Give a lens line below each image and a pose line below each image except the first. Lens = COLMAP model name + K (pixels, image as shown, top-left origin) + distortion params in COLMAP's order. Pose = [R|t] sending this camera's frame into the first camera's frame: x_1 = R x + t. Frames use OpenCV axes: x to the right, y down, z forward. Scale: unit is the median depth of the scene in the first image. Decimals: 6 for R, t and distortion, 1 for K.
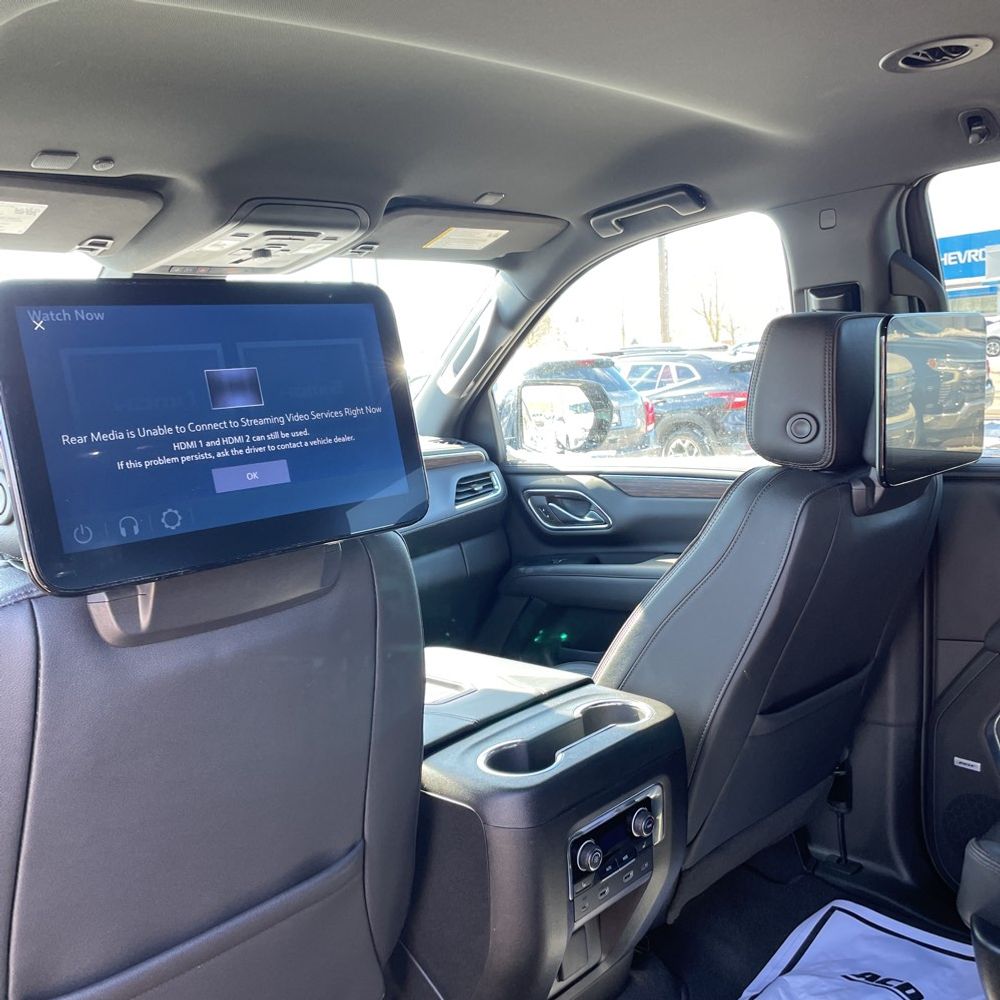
lens RADIAL K [[1002.6, 0, 484.9], [0, 1002.6, 503.3], [0, 0, 1]] dist [0.116084, -0.167921]
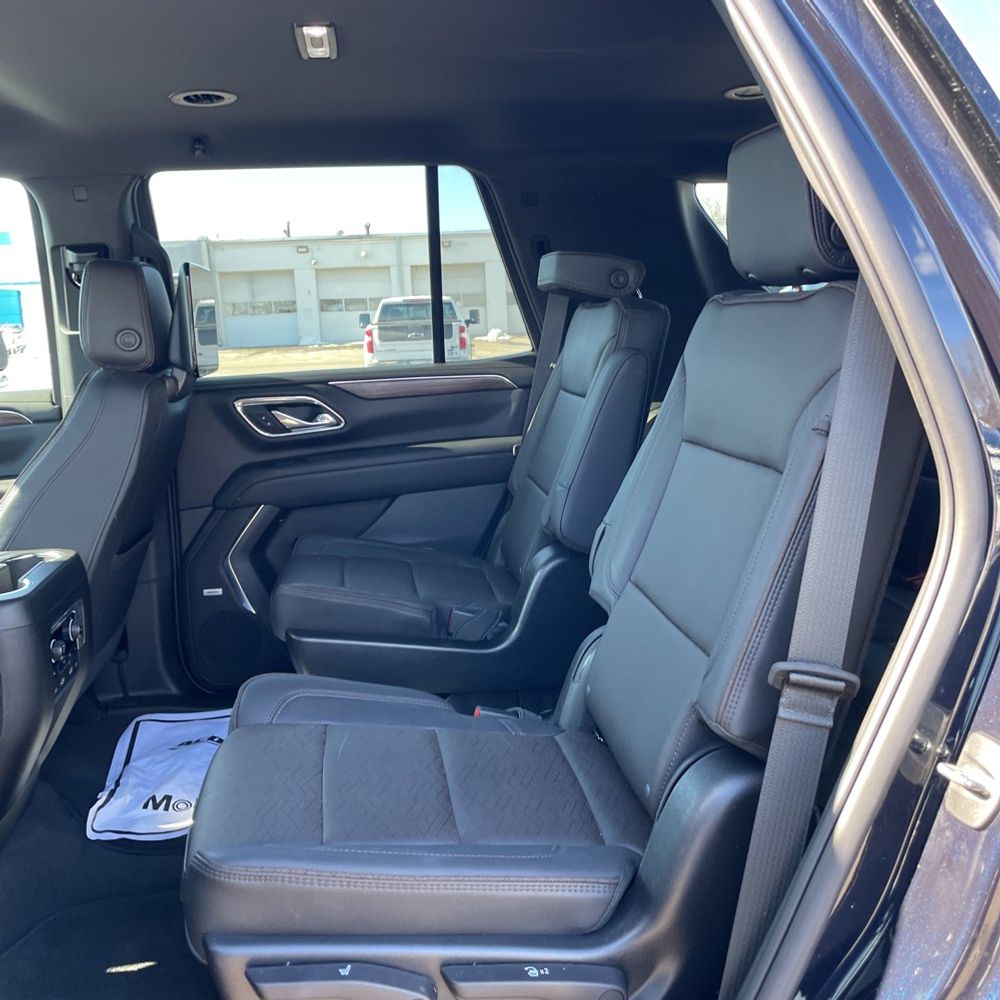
lens RADIAL K [[1010.7, 0, 507.0], [0, 1010.7, 495.2], [0, 0, 1]] dist [0.106859, -0.144135]
pose [[0.591255, -0.100522, 0.800196, -0.440197], [0.115662, 0.992514, 0.039219, 0.119541], [-0.798148, 0.069364, 0.598455, -0.206682]]
